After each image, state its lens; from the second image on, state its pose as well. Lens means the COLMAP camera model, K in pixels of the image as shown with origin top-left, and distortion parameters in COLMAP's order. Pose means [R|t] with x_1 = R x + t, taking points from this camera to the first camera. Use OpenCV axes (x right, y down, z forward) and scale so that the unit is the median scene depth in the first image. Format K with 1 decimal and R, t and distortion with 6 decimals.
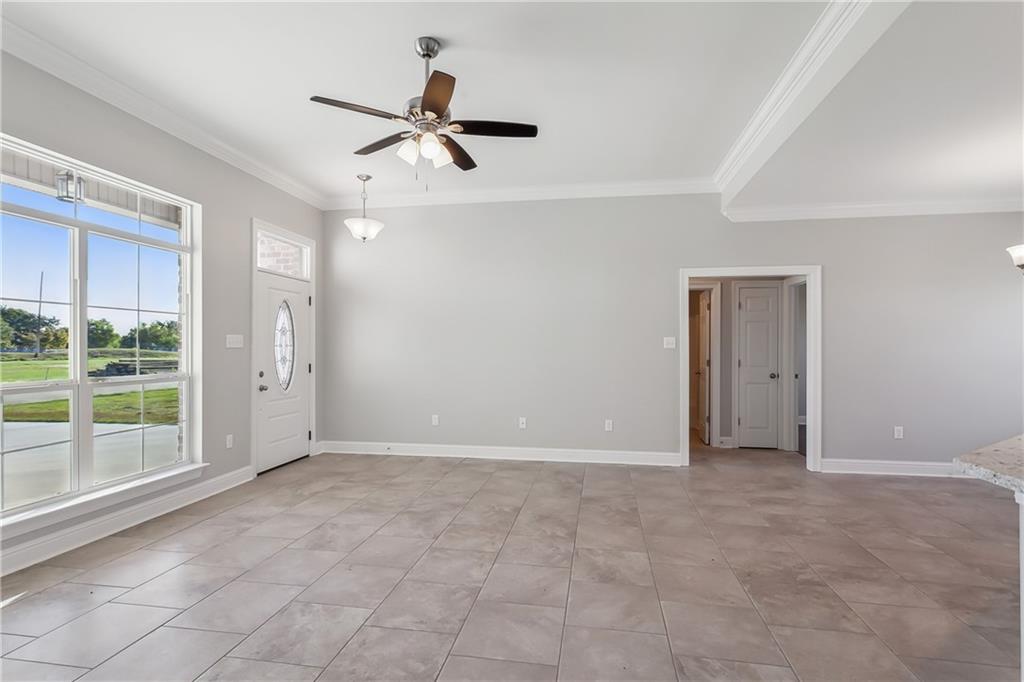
lens RADIAL K [[500.6, 0, 517.9], [0, 500.6, 343.0], [0, 0, 1]] dist [0.006385, 0.001459]
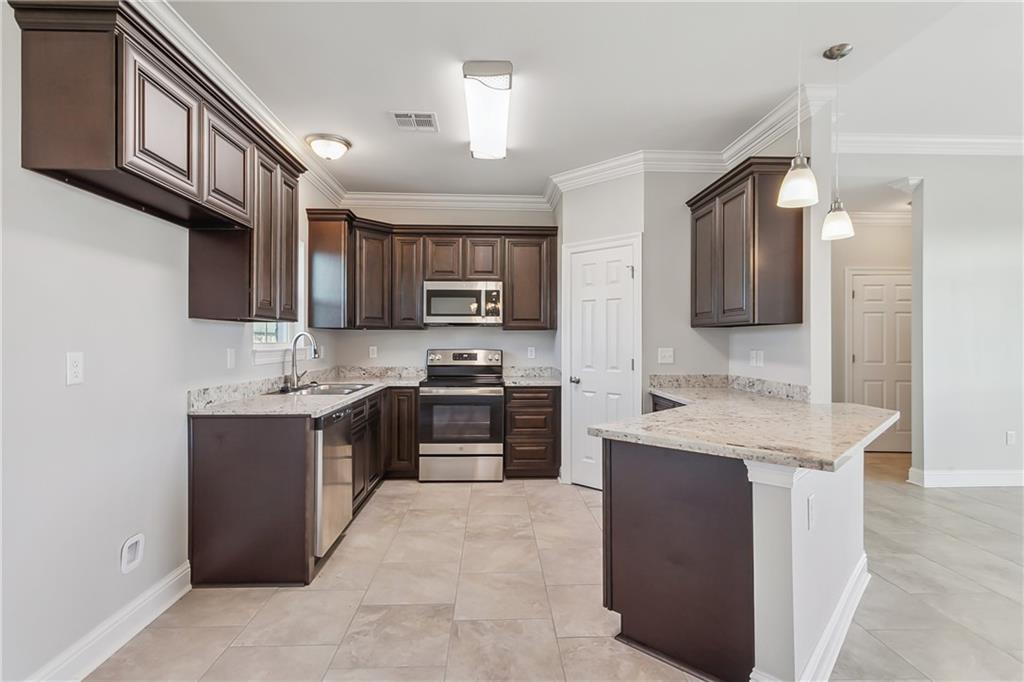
lens RADIAL K [[500.6, 0, 514.0], [0, 500.6, 340.4], [0, 0, 1]] dist [0.006385, 0.001459]
pose [[-0.976056, -0.006046, -0.217434, 1.267123], [-0.004249, 0.999953, -0.008730, 0.013893], [0.217477, -0.007597, -0.976036, 1.215431]]
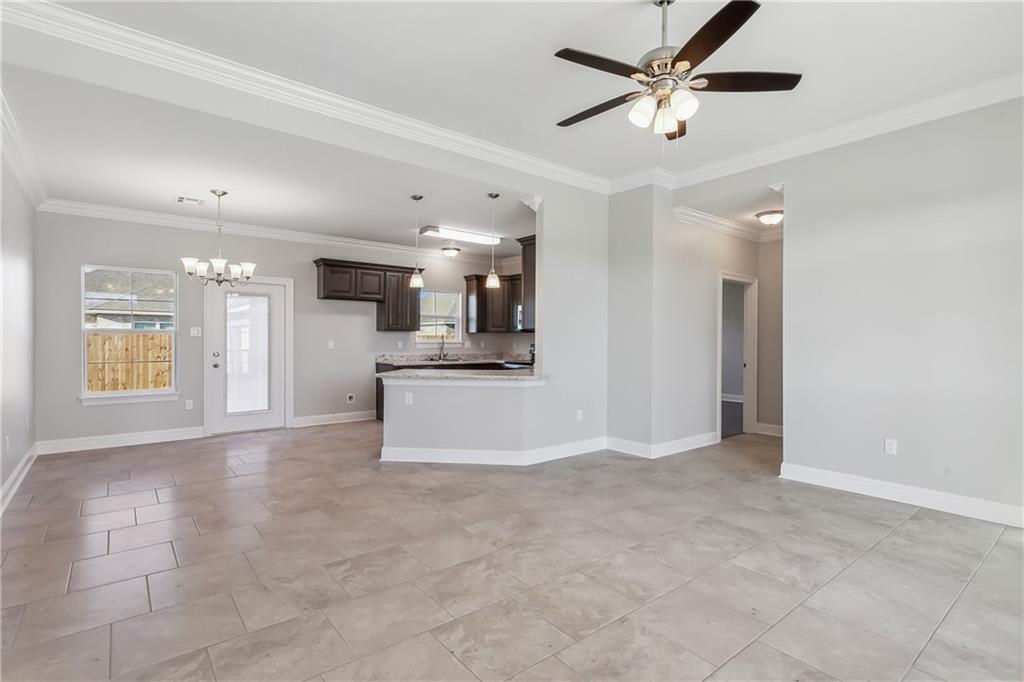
lens RADIAL K [[500.6, 0, 518.0], [0, 500.6, 339.0], [0, 0, 1]] dist [0.006385, 0.001459]
pose [[-0.753691, -0.004704, 0.657212, -0.530531], [-0.013242, 0.999880, -0.008029, 0.022971], [-0.657095, -0.014754, -0.753663, 1.712506]]
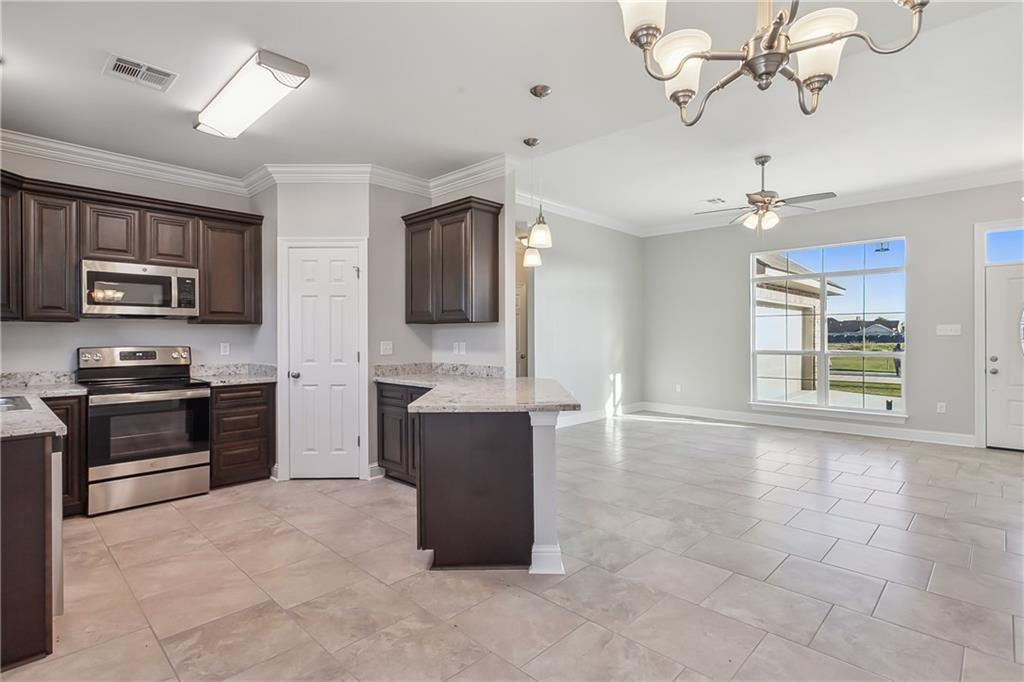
lens RADIAL K [[500.6, 0, 518.8], [0, 500.6, 340.8], [0, 0, 1]] dist [0.006385, 0.001459]
pose [[-0.554248, 0.006993, -0.832322, 1.608768], [0.007464, 0.999966, 0.003431, 0.016451], [0.832318, -0.004311, -0.554282, 1.183956]]
